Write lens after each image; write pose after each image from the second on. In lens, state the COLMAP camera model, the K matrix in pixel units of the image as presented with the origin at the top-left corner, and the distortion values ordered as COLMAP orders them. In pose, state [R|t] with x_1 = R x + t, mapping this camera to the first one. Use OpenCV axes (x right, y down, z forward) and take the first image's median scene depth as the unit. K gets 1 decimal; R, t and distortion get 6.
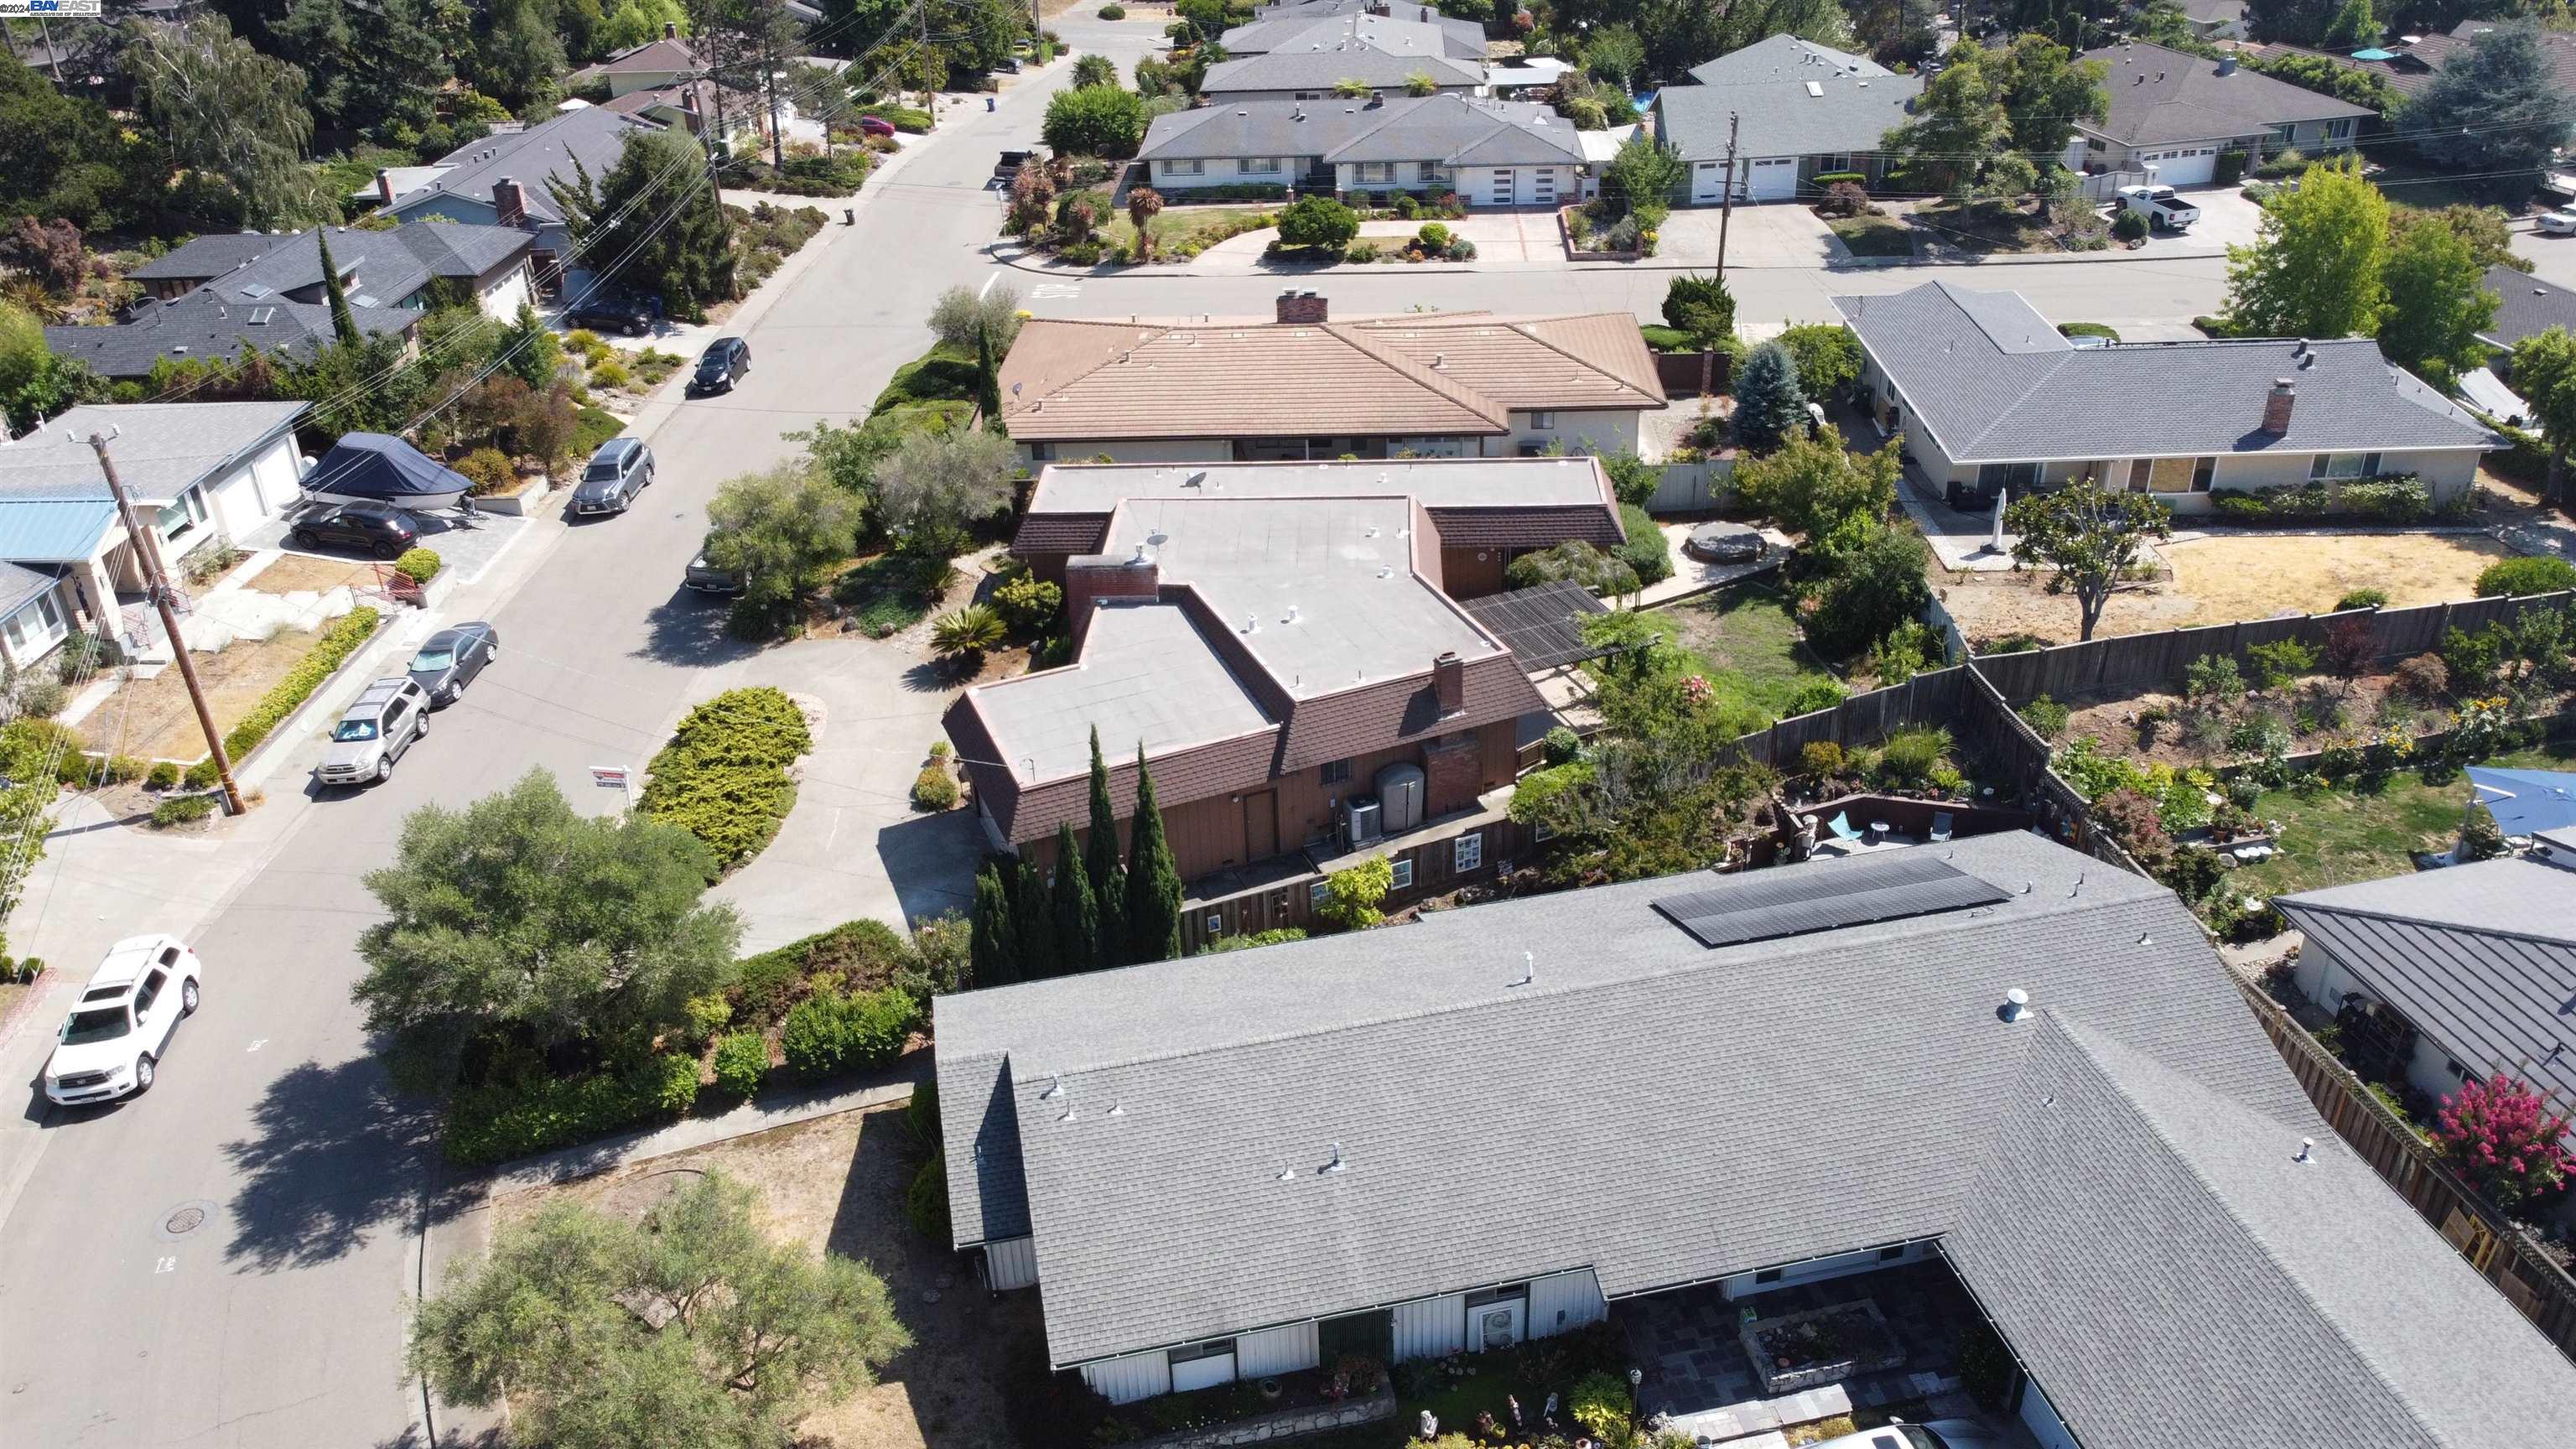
lens RADIAL K [[1950.5, 0, 1296.1], [0, 1950.5, 710.9], [0, 0, 1]] dist [0.012950, -0.012890]
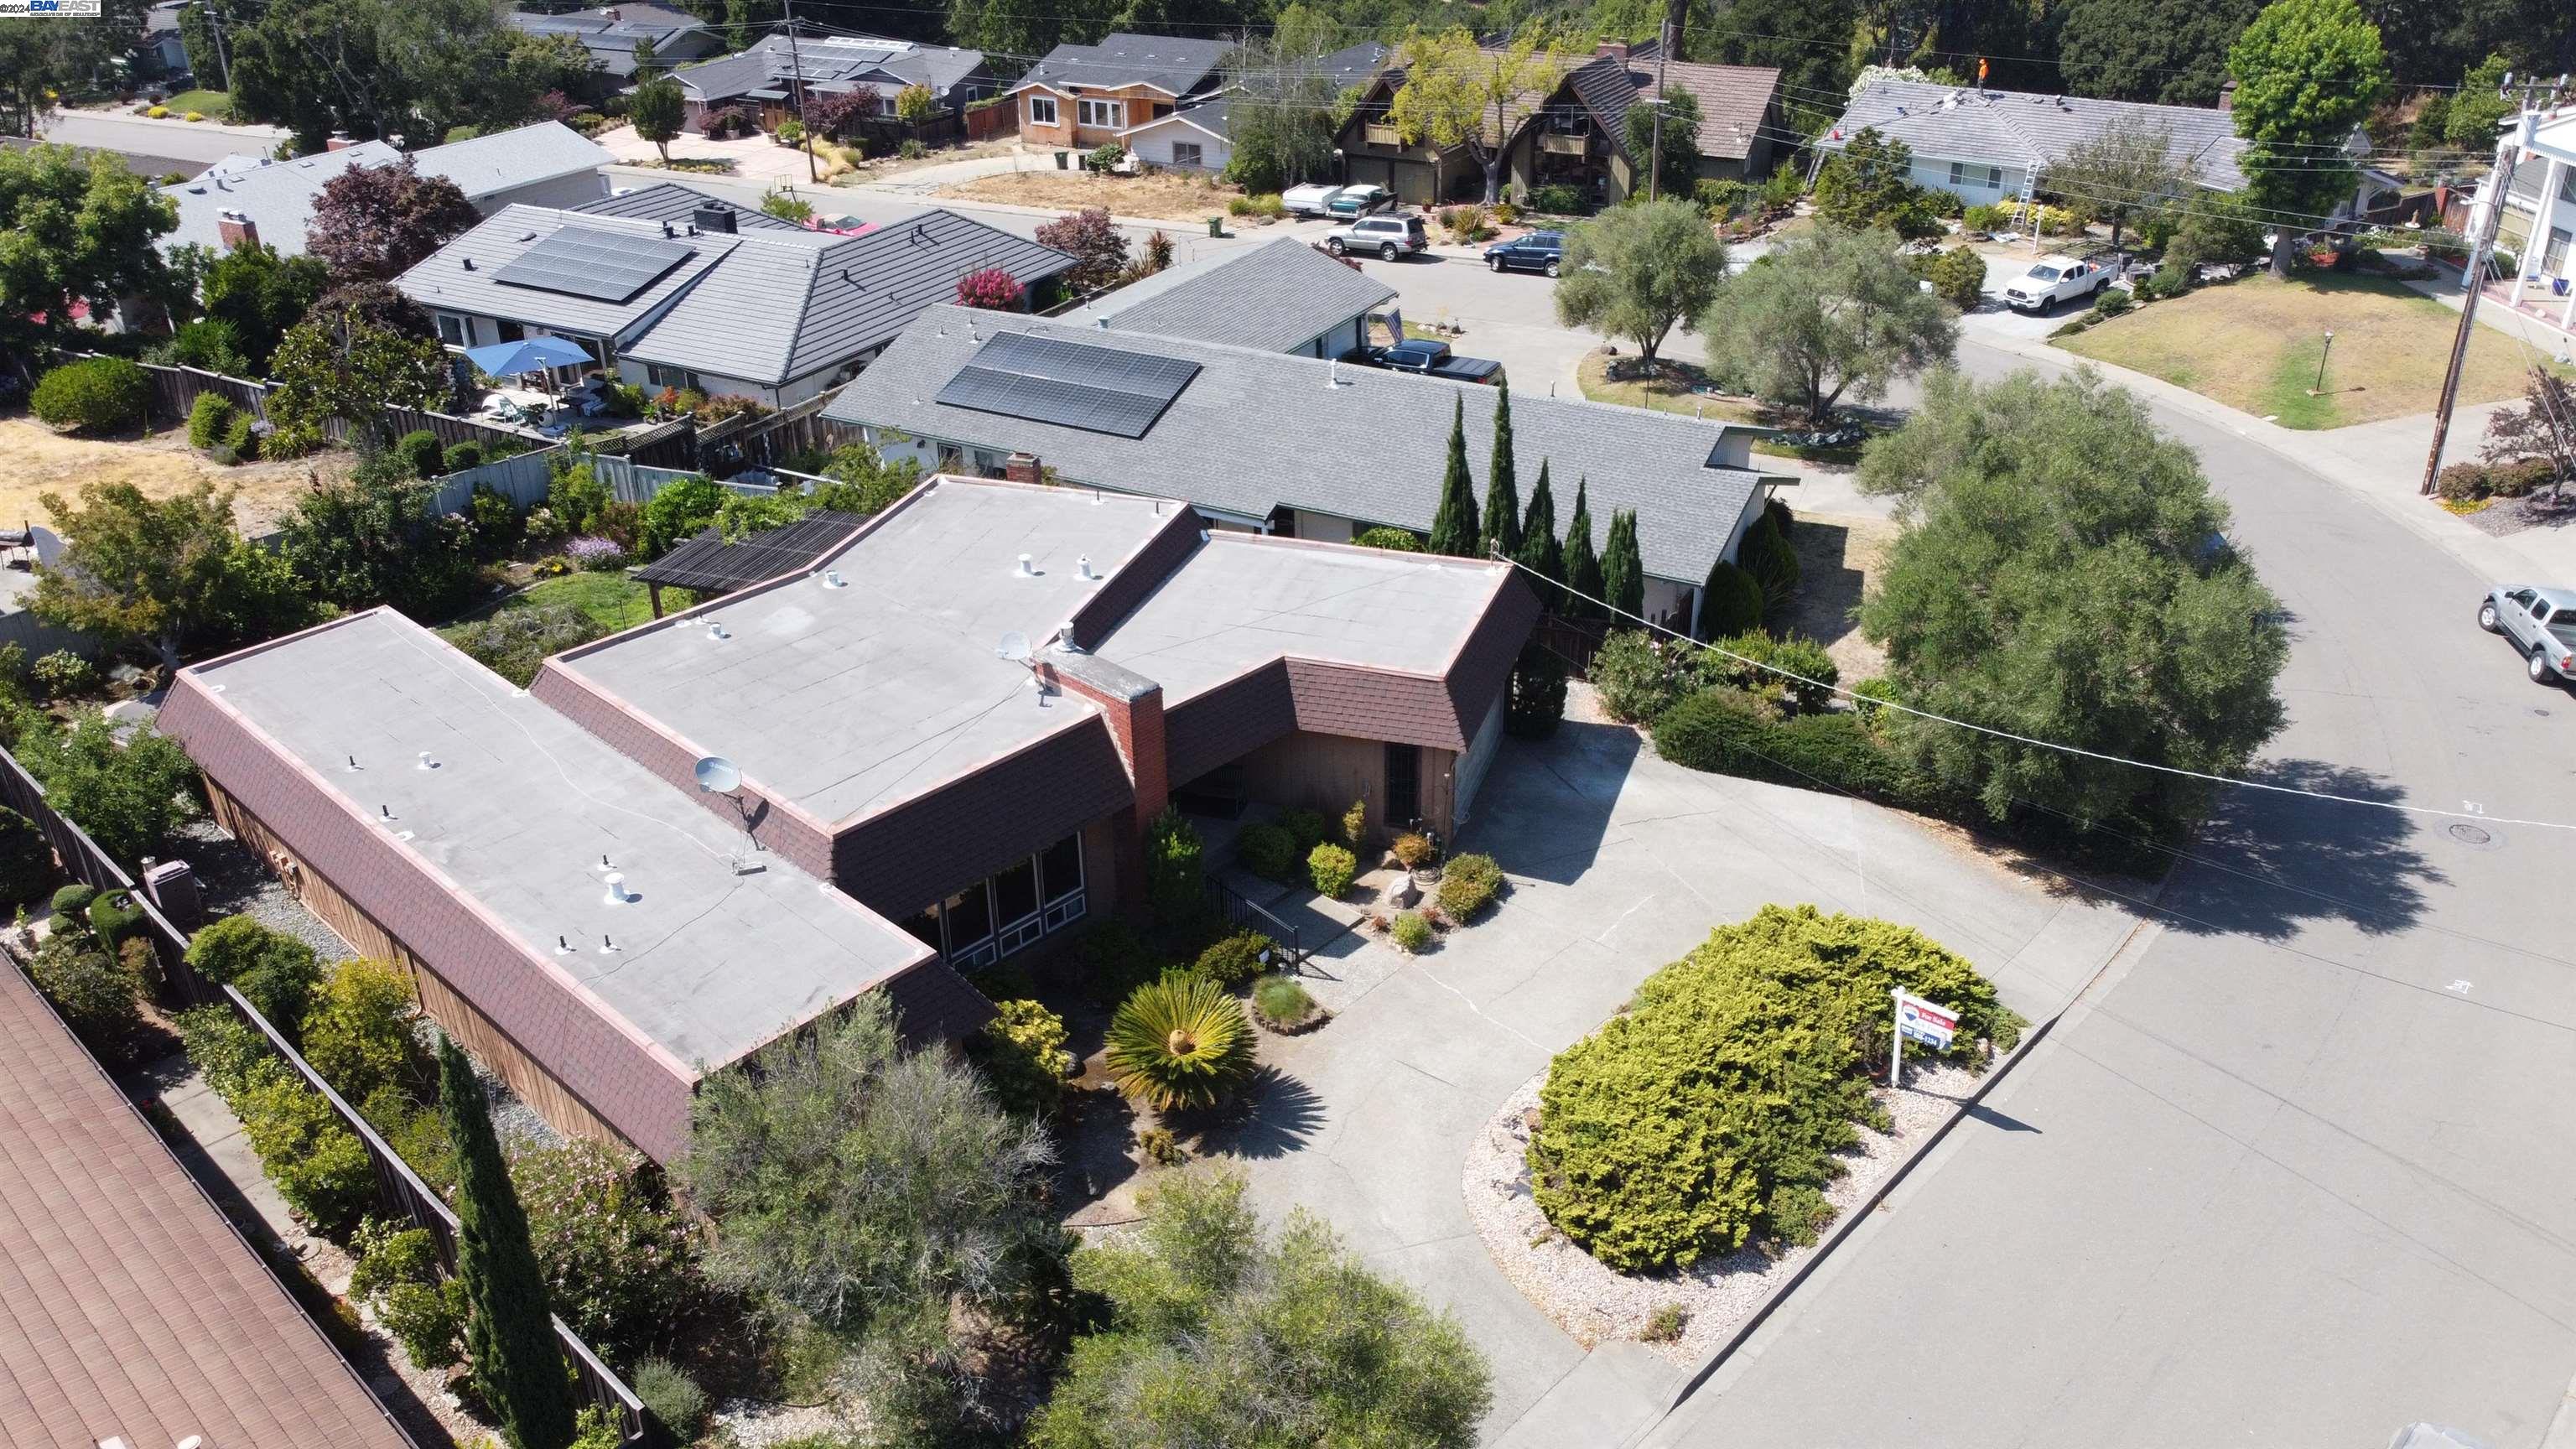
lens RADIAL K [[1951.0, 0, 1294.2], [0, 1951.0, 715.4], [0, 0, 1]] dist [0.006299, -0.005081]
pose [[-0.752768, -0.267568, 0.601454, -0.428578], [0.349200, 0.612211, 0.709406, -0.400960], [-0.558031, 0.744047, -0.367418, 1.000973]]
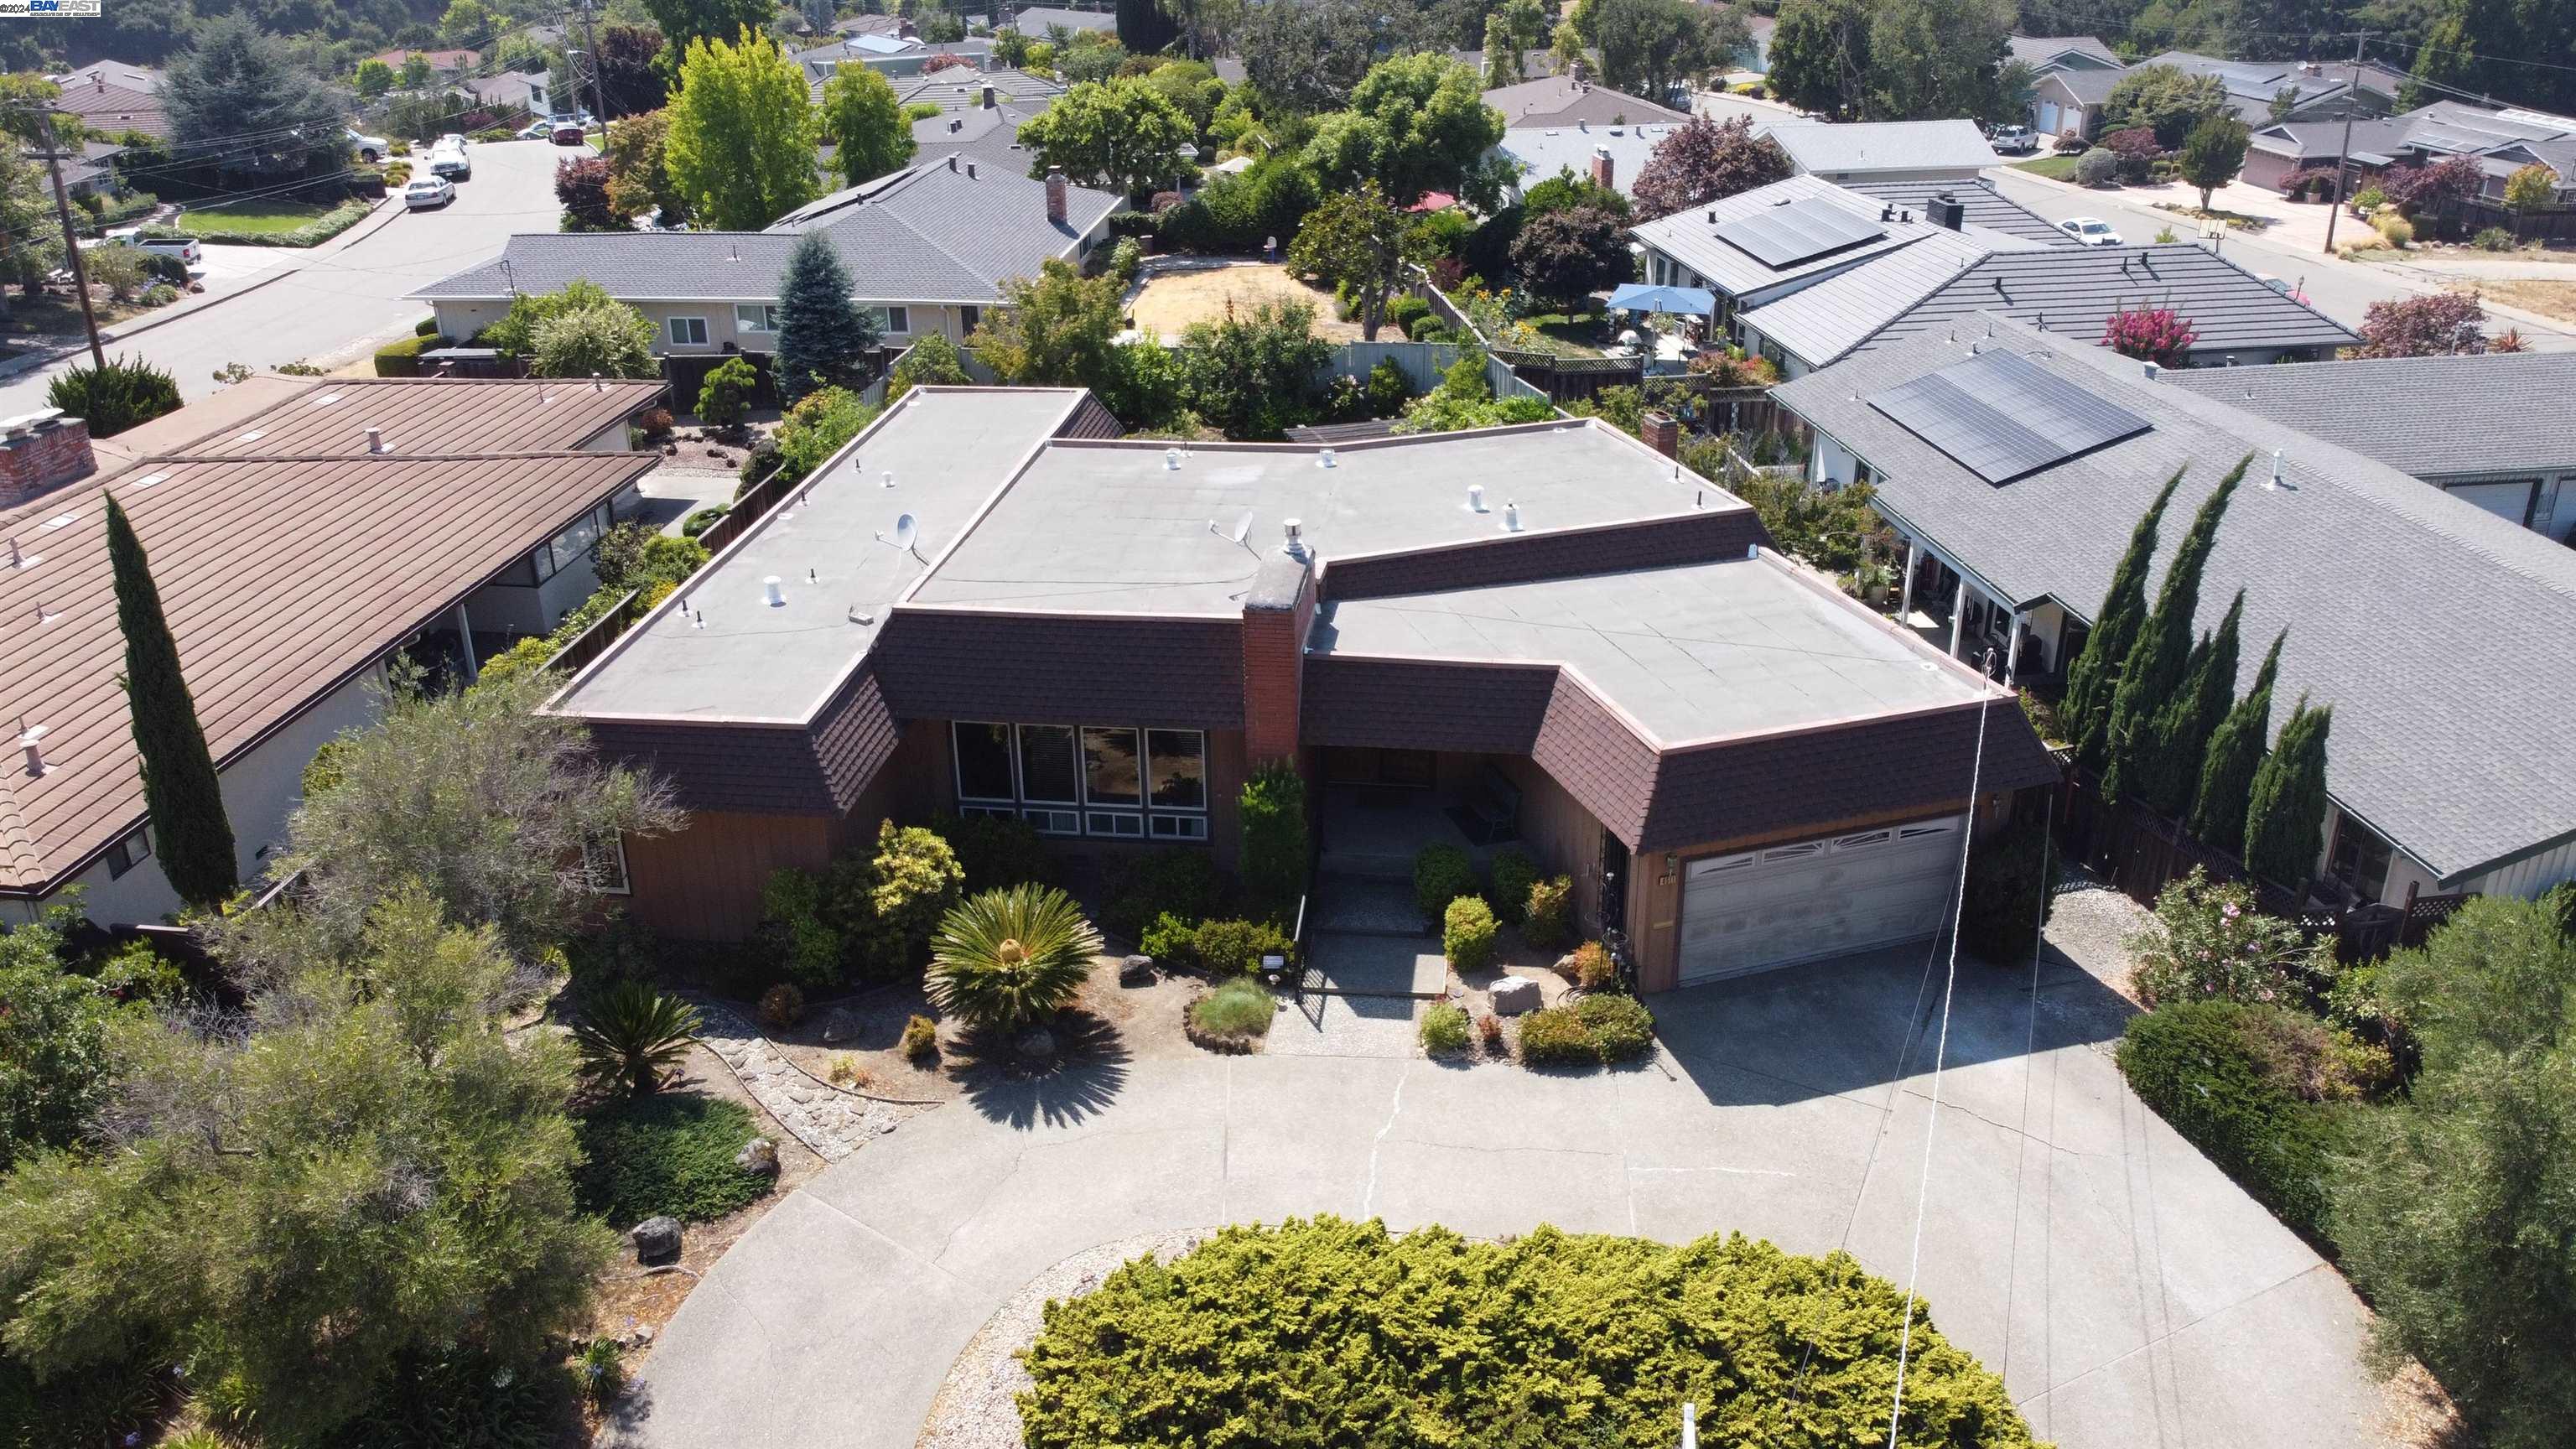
lens RADIAL K [[1951.0, 0, 1294.2], [0, 1951.0, 715.4], [0, 0, 1]] dist [0.006299, -0.005081]
pose [[0.083610, -0.378977, 0.921621, -0.495603], [0.490165, 0.820878, 0.293083, -0.165449], [-0.867610, 0.427242, 0.254395, 0.732386]]
